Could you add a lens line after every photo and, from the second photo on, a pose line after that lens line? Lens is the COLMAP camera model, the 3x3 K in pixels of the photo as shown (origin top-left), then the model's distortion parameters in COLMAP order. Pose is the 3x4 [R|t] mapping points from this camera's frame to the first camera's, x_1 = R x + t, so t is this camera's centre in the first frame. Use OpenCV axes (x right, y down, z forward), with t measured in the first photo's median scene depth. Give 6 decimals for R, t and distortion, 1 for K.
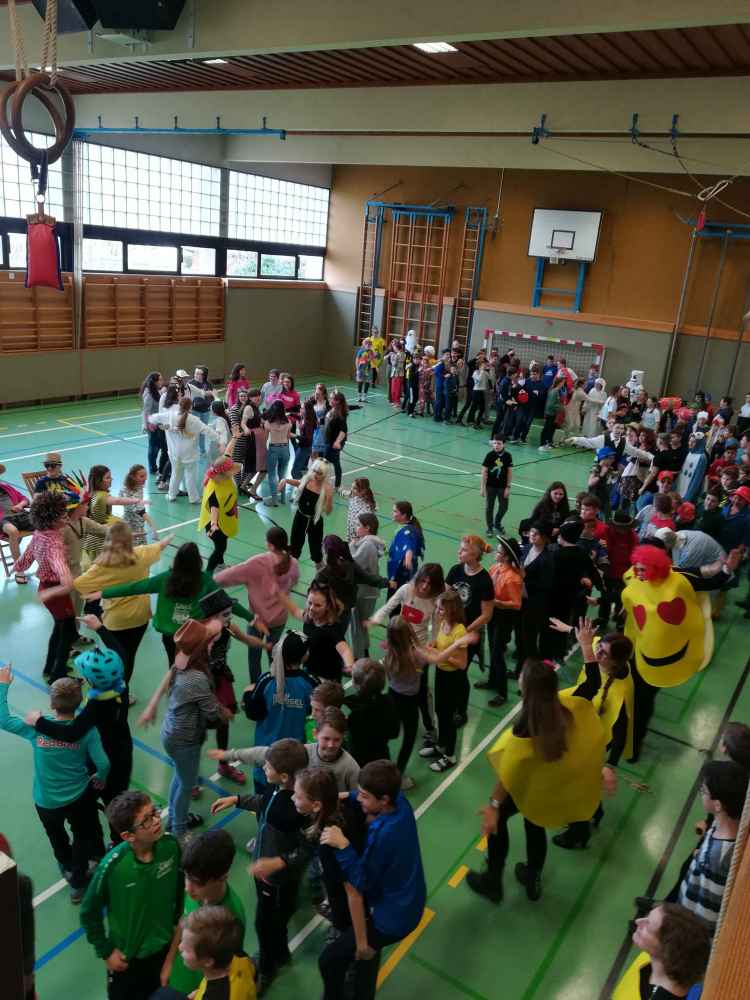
lens RADIAL K [[779.2, 0, 375.0], [0, 779.2, 500.0], [0, 0, 1]] dist [0.036983, -0.047481]
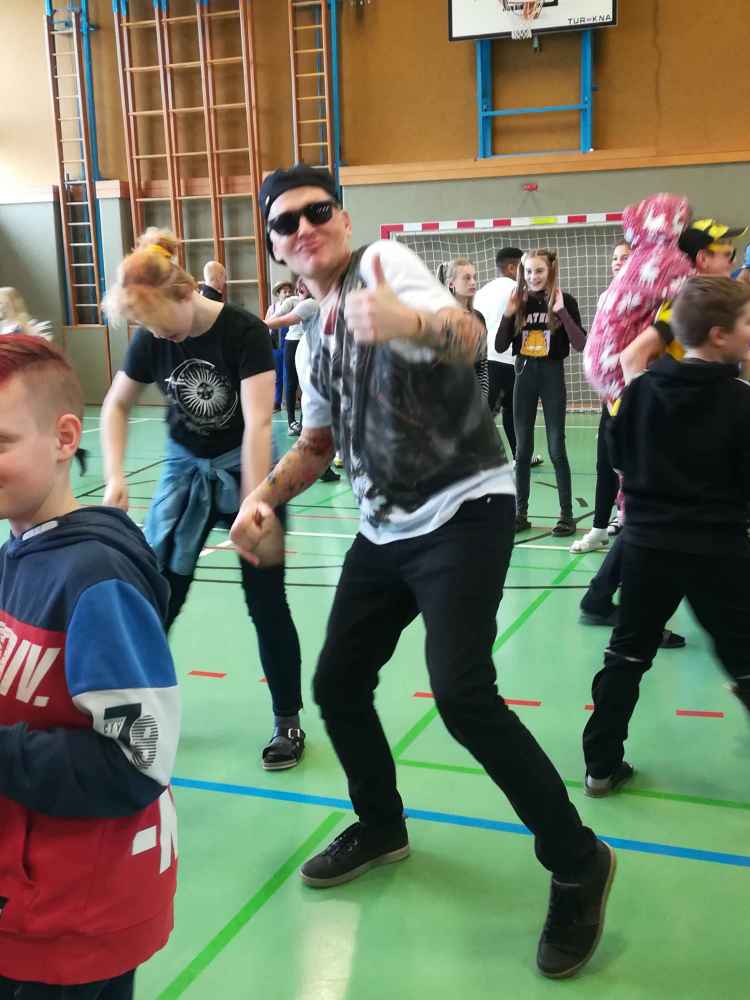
lens RADIAL K [[1179.8, 0, 375.0], [0, 1179.8, 500.0], [0, 0, 1]] dist [0.030179, -0.047226]
pose [[0.970243, -0.151252, 0.189078, -0.000083], [0.174866, 0.977842, -0.115099, -0.005859], [-0.167480, 0.144737, 0.975193, 0.387892]]
